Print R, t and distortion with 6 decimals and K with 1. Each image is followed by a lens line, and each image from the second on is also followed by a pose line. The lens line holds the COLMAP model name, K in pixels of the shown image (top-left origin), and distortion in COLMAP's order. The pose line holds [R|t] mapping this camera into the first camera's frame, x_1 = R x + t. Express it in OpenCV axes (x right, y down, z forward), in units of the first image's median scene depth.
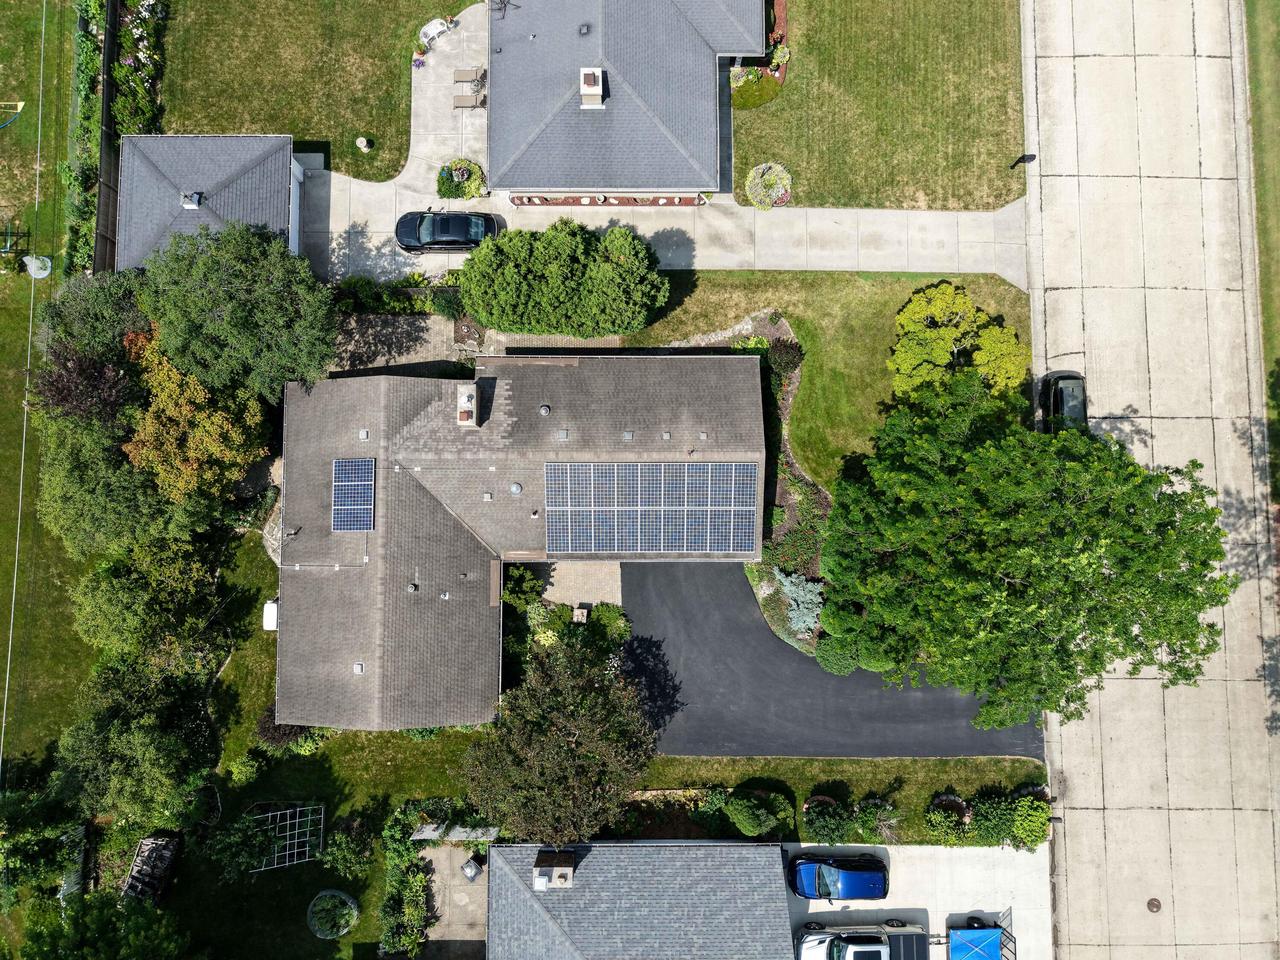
lens RADIAL K [[857.8, 0, 640.0], [0, 857.8, 480.0], [0, 0, 1]] dist [0.018167, -0.009956]
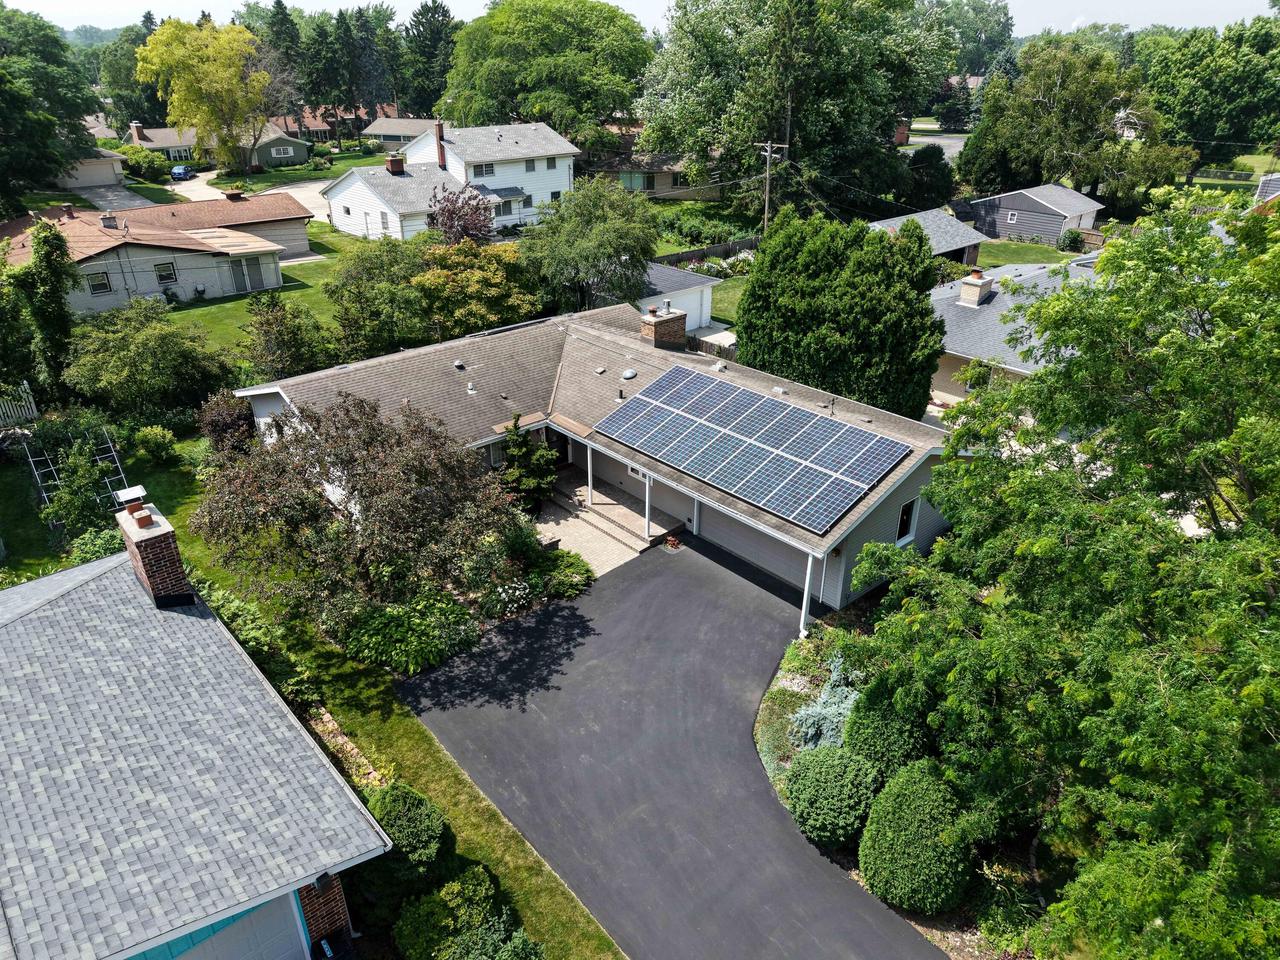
lens RADIAL K [[857.8, 0, 640.0], [0, 857.8, 480.0], [0, 0, 1]] dist [0.018167, -0.009956]
pose [[0.664430, 0.326993, -0.672018, 0.406971], [-0.745292, 0.356604, -0.563359, 0.461979], [0.055430, 0.875163, 0.480643, 0.654090]]
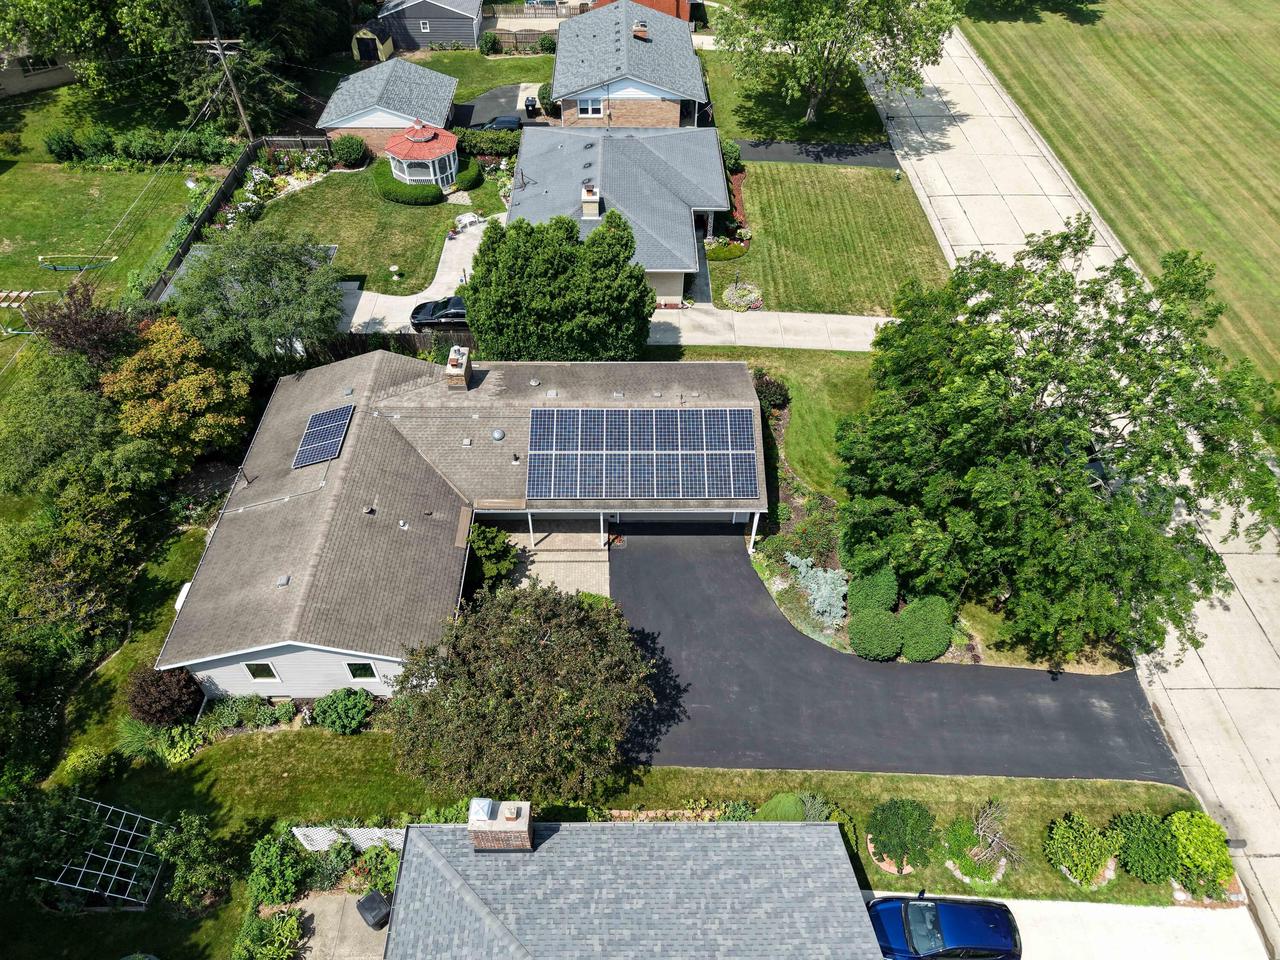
lens RADIAL K [[857.8, 0, 640.0], [0, 857.8, 480.0], [0, 0, 1]] dist [0.018167, -0.009956]
pose [[0.999960, -0.007909, 0.004226, 0.006037], [0.008800, 0.774981, -0.631923, 0.602869], [0.001723, 0.631935, 0.775020, 0.283224]]
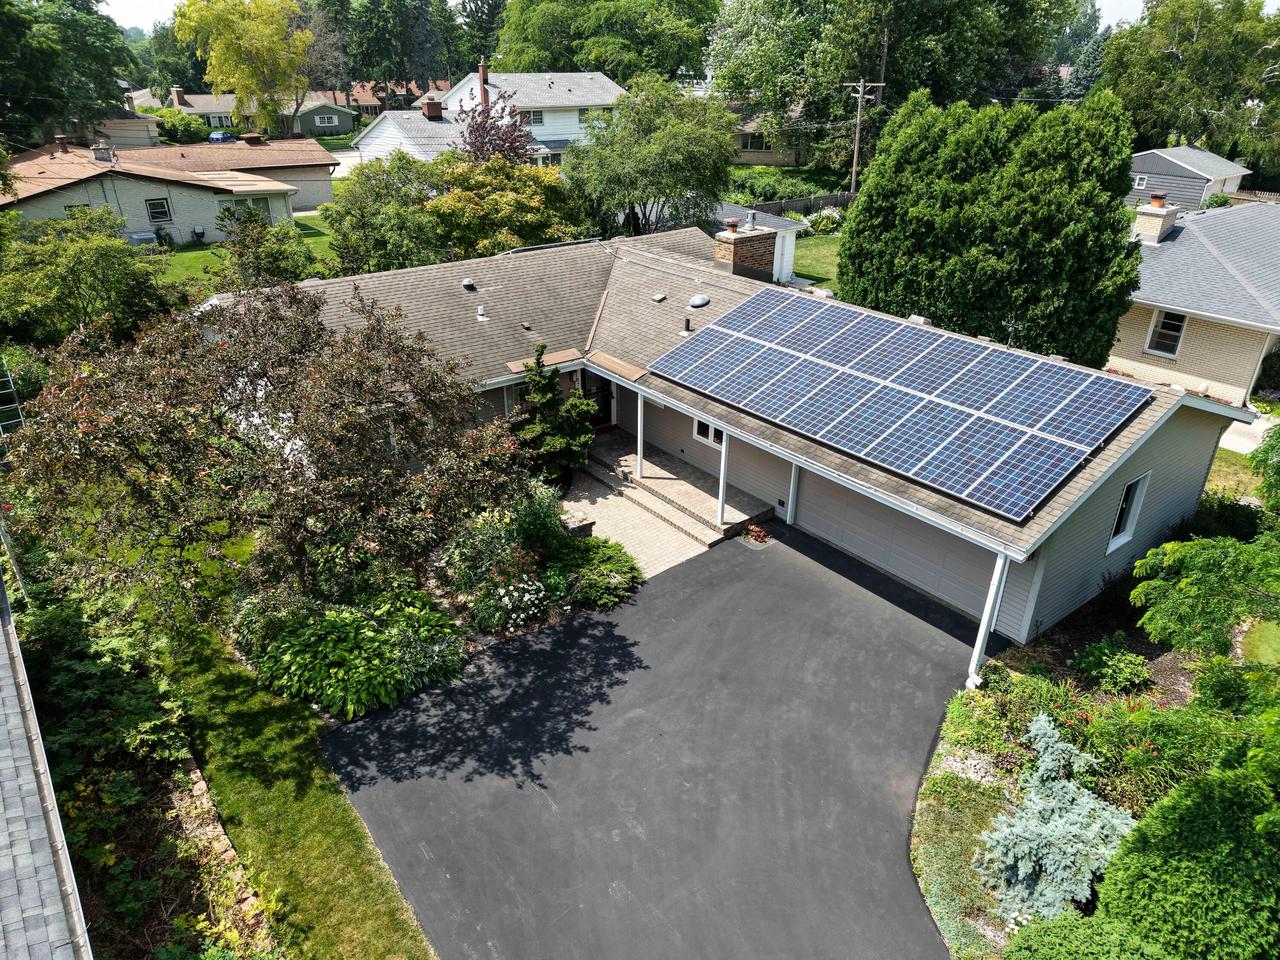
lens RADIAL K [[867.5, 0, 637.3], [0, 867.5, 501.7], [0, 0, 1]] dist [-0.003826, -0.003084]
pose [[0.612114, 0.361510, -0.703297, 0.271963], [-0.788879, 0.340634, -0.511507, 0.366785], [0.054652, 0.867916, 0.493695, 0.771616]]
